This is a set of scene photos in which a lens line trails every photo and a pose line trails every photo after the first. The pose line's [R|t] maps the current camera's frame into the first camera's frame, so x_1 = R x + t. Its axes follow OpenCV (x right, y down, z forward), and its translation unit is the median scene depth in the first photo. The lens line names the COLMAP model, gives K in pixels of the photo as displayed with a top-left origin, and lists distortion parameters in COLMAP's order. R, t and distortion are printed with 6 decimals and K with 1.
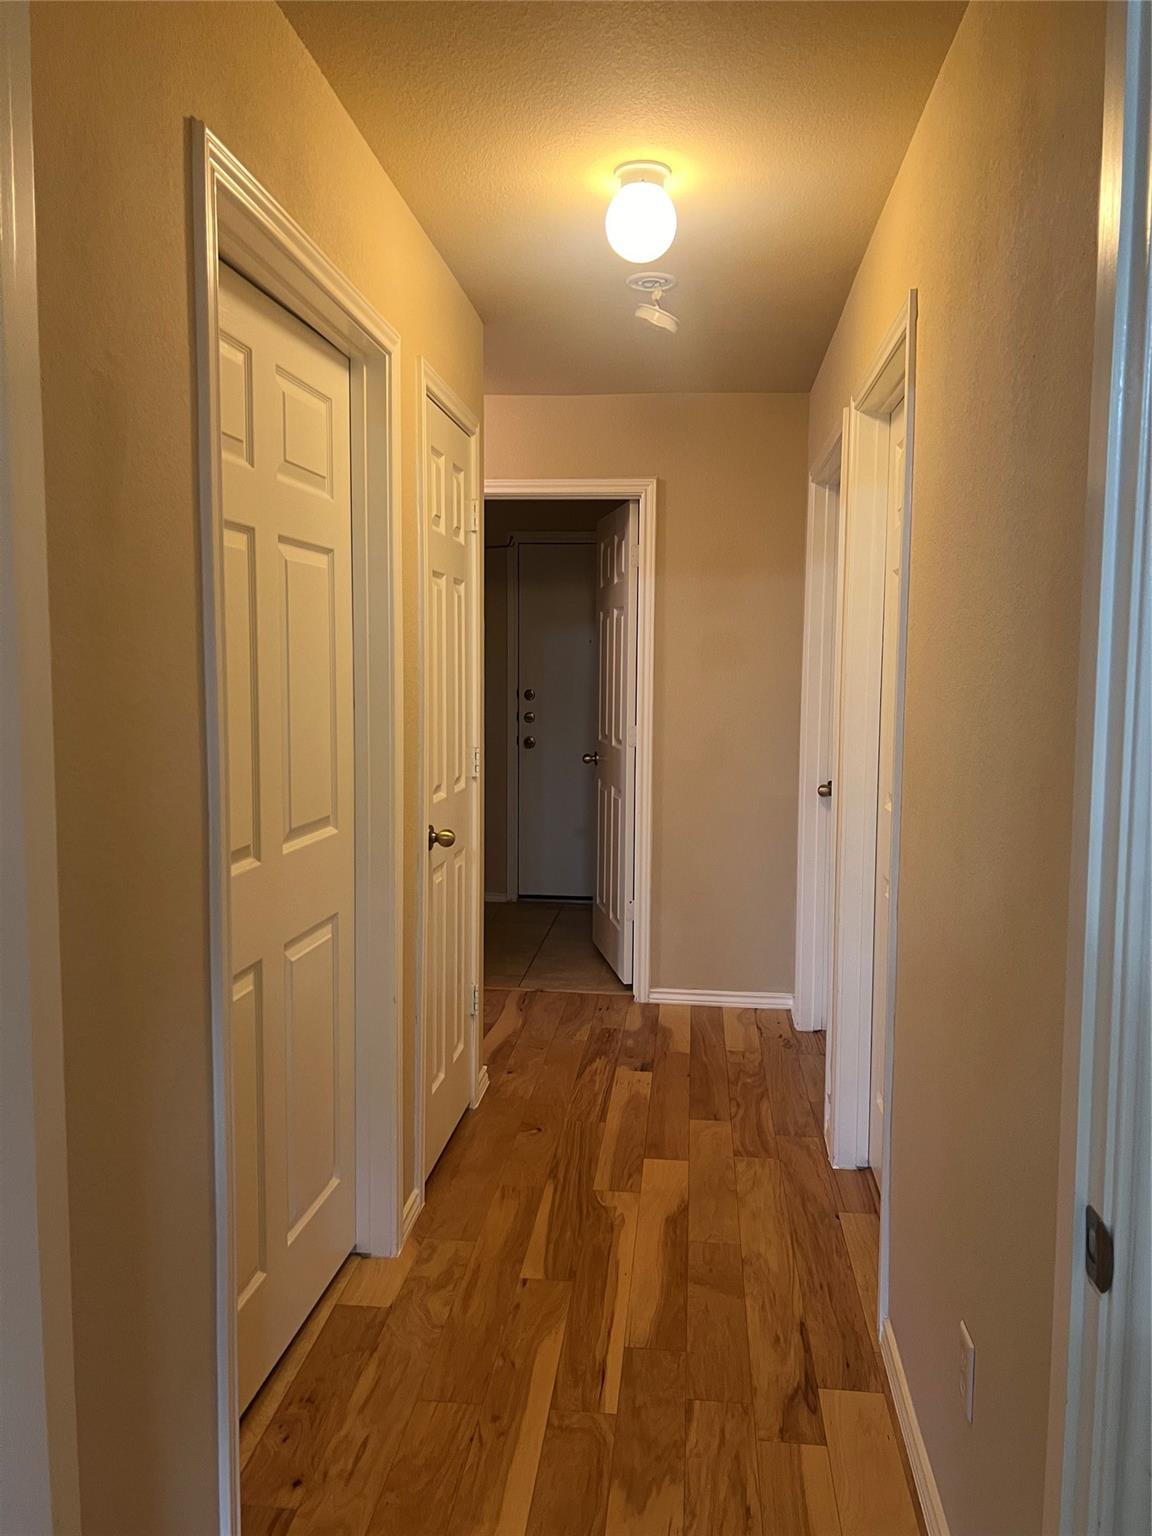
lens RADIAL K [[1139.3, 0, 576.3], [0, 1139.3, 765.9], [0, 0, 1]] dist [0.051730, -0.059086]
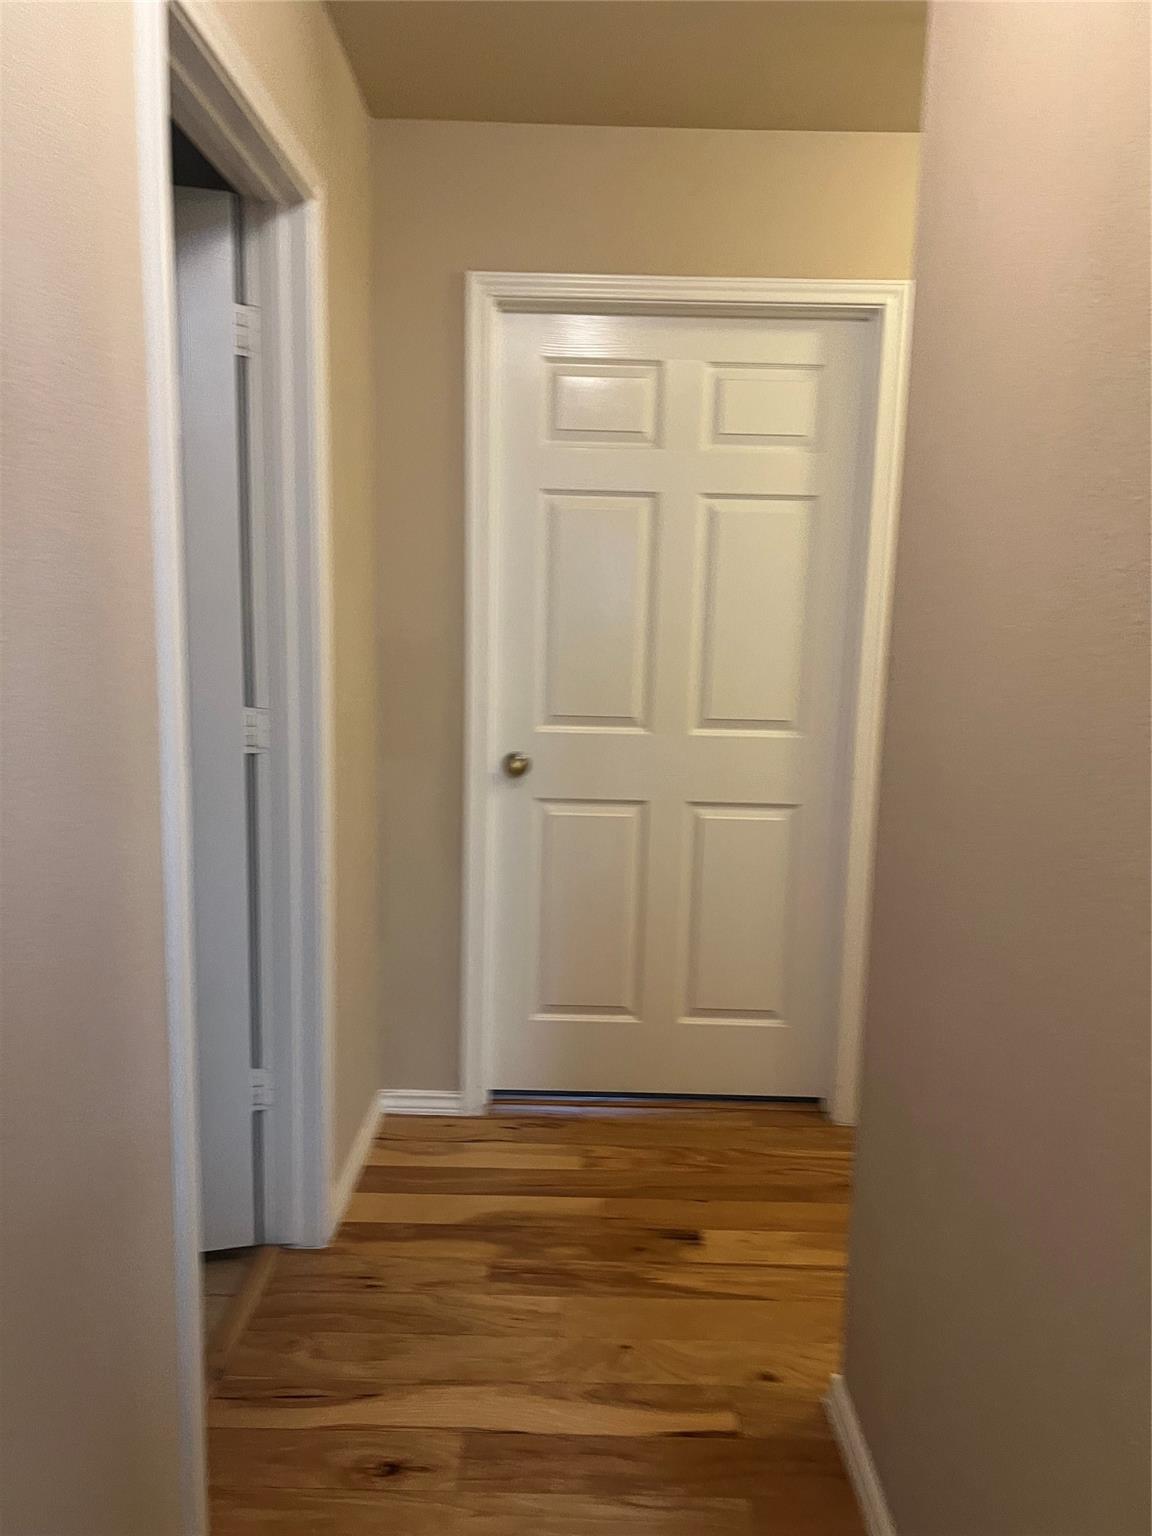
lens RADIAL K [[1139.3, 0, 576.0], [0, 1139.3, 768.7], [0, 0, 1]] dist [0.051730, -0.059086]
pose [[-0.095027, -0.158523, 0.982772, -0.485804], [0.069829, 0.983746, 0.165432, -0.092214], [-0.993023, 0.084346, -0.082413, 1.030853]]
